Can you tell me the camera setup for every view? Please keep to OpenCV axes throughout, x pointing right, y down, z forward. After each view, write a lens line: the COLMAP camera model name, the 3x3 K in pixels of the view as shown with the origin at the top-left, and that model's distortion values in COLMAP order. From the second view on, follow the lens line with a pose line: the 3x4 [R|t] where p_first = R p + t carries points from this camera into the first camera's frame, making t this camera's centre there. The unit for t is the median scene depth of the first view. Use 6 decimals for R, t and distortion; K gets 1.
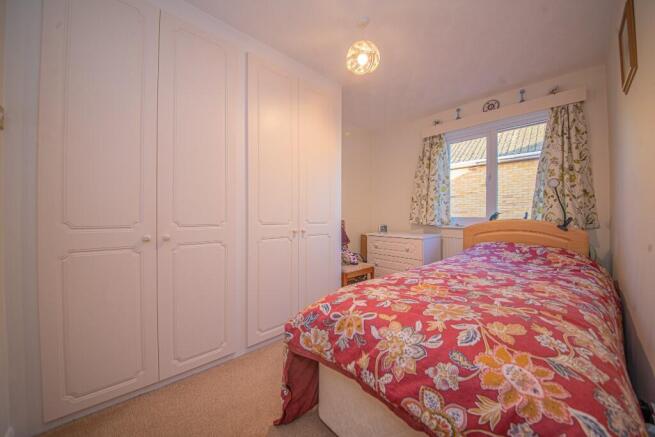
lens RADIAL K [[232.6, 0, 327.5], [0, 232.6, 218.5], [0, 0, 1]] dist [-0.000714, -0.000189]
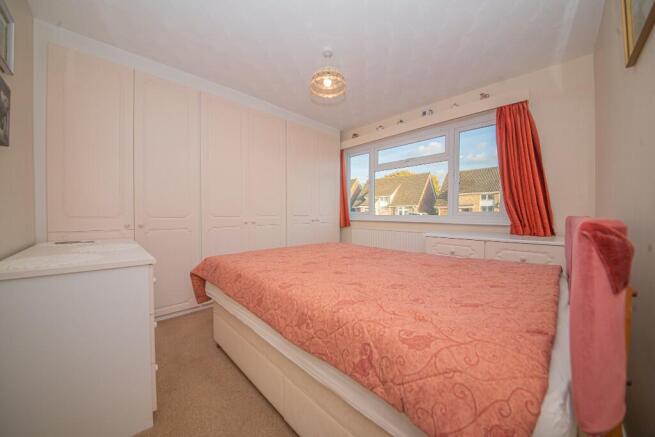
lens RADIAL K [[229.1, 0, 308.8], [0, 229.1, 217.3], [0, 0, 1]] dist [-0.000438, -0.000042]
pose [[0.999739, -0.004628, -0.022385, 0.239415], [0.005208, 0.999650, 0.025931, -0.002820], [0.022257, -0.026041, 0.999413, -0.263965]]
